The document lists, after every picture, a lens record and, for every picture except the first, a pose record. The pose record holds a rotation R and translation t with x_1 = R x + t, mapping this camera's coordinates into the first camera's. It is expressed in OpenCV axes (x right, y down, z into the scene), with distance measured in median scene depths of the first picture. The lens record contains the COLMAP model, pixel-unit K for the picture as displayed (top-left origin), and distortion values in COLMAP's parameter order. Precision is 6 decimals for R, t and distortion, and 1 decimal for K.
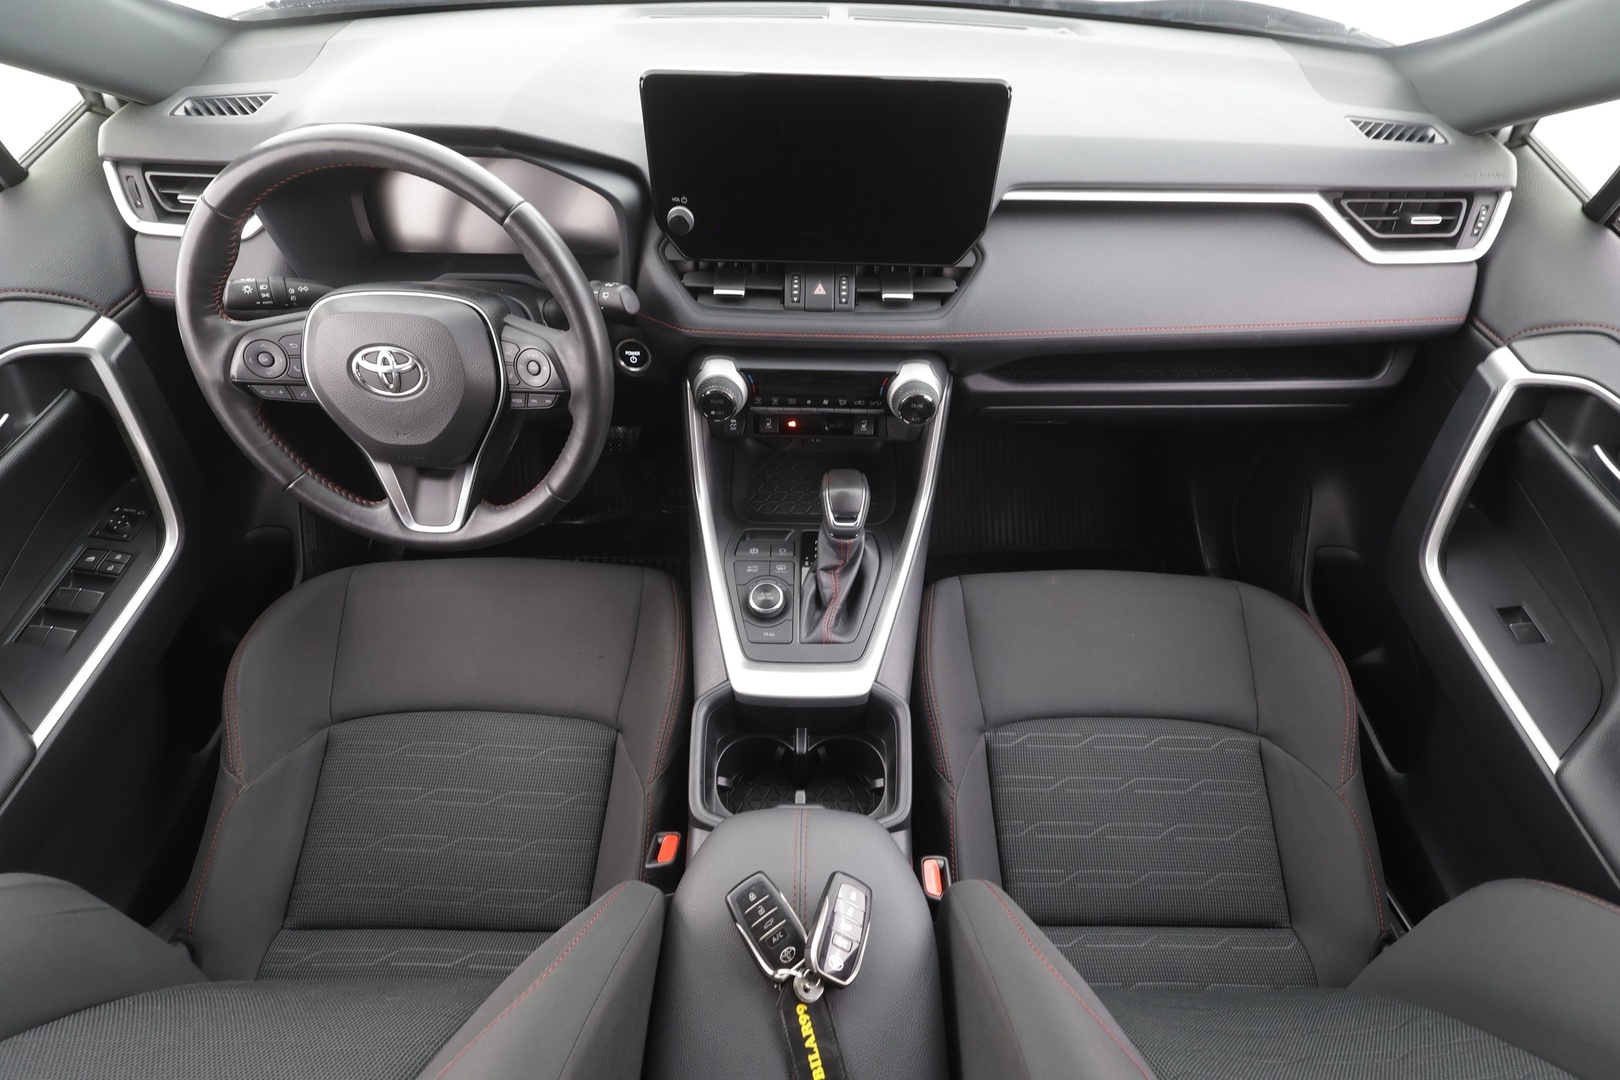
lens RADIAL K [[768.1, 0, 810.0], [0, 768.1, 540.0], [0, 0, 1]] dist [0.002522, 0.001267]
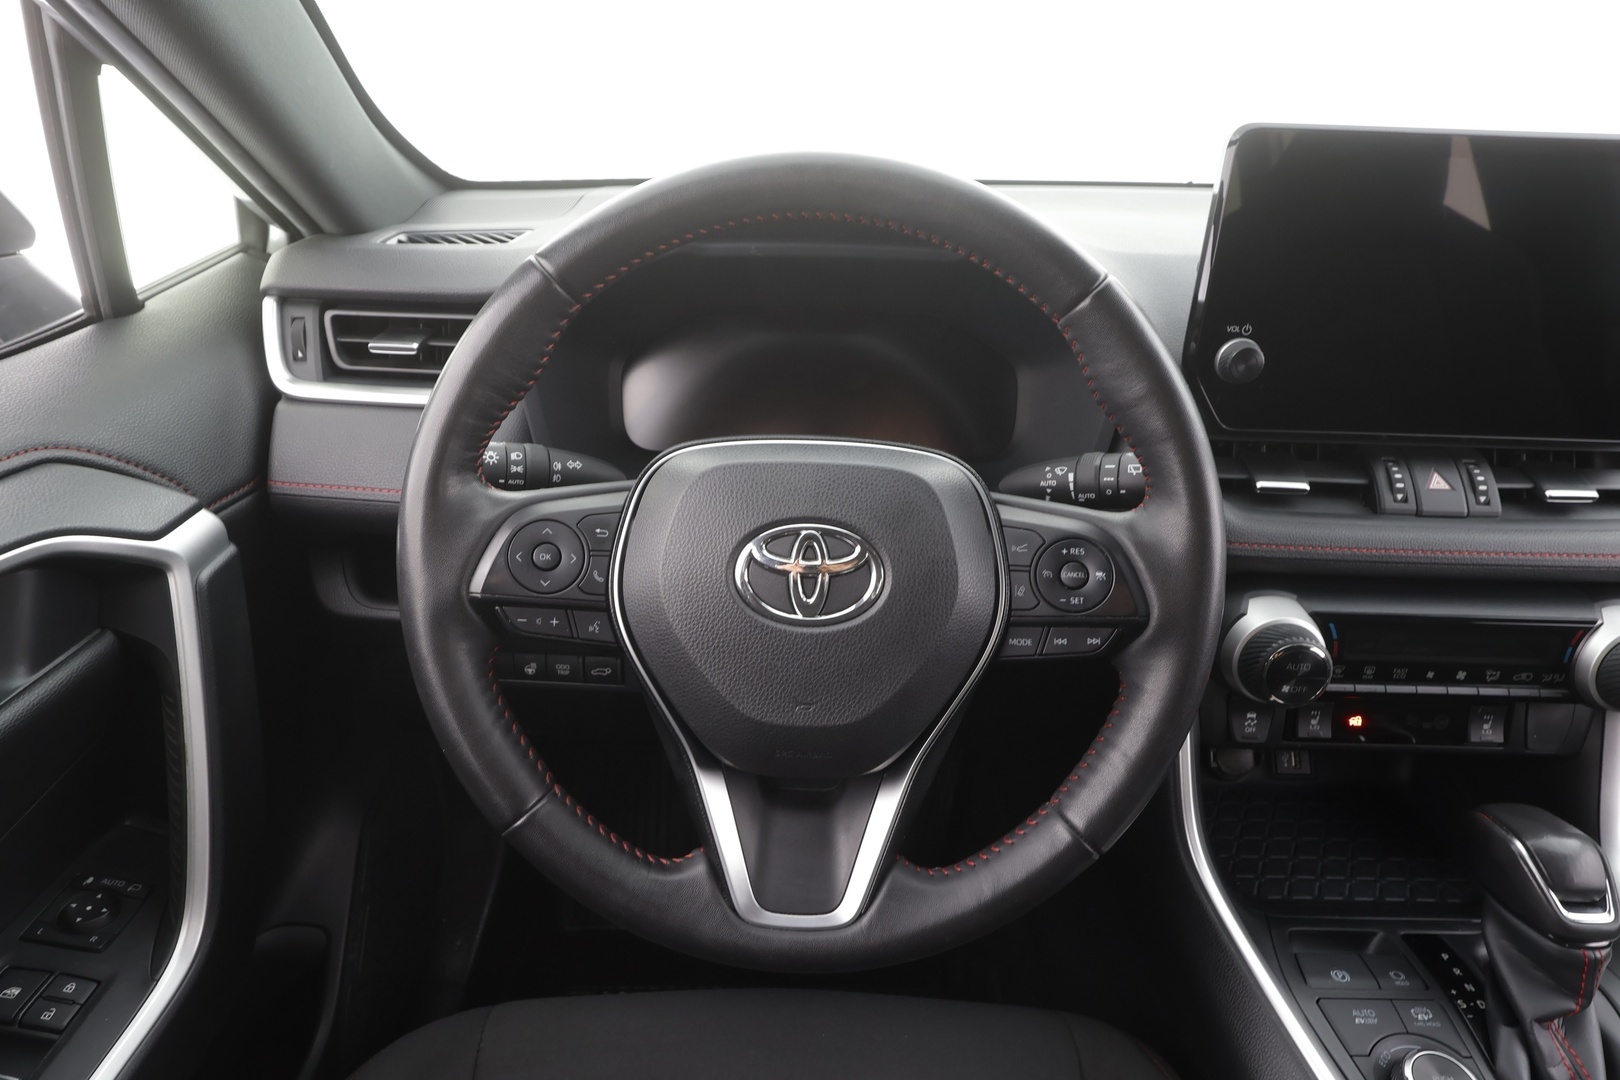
lens RADIAL K [[922.0, 0, 810.0], [0, 922.0, 540.0], [0, 0, 1]] dist [0.003538, 0.001972]
pose [[0.999883, 0.008028, 0.013013, -0.475392], [-0.001879, 0.909123, -0.416524, 0.008614], [-0.015174, 0.416450, 0.909032, 0.384645]]
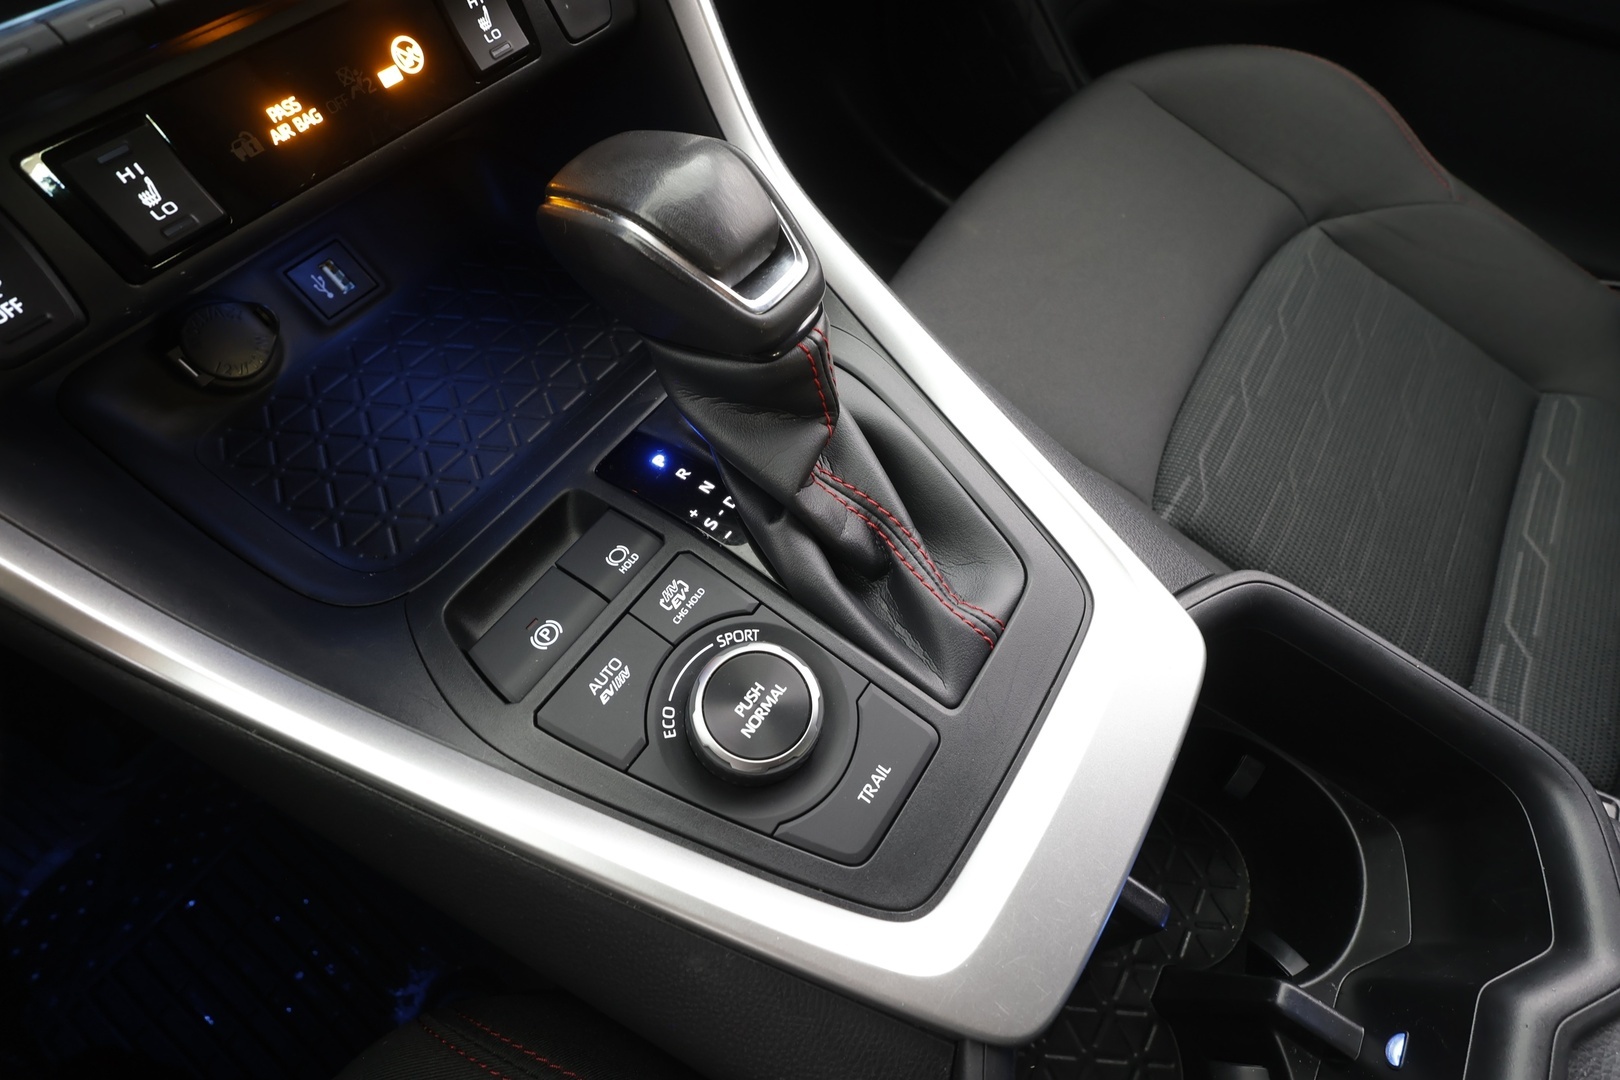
lens RADIAL K [[768.1, 0, 810.0], [0, 768.1, 540.0], [0, 0, 1]] dist [0.002522, 0.001267]
pose [[0.560152, -0.709404, 0.427756, -0.125954], [0.649478, 0.696619, 0.304796, -0.033365], [-0.514206, 0.107086, 0.850955, 0.809022]]
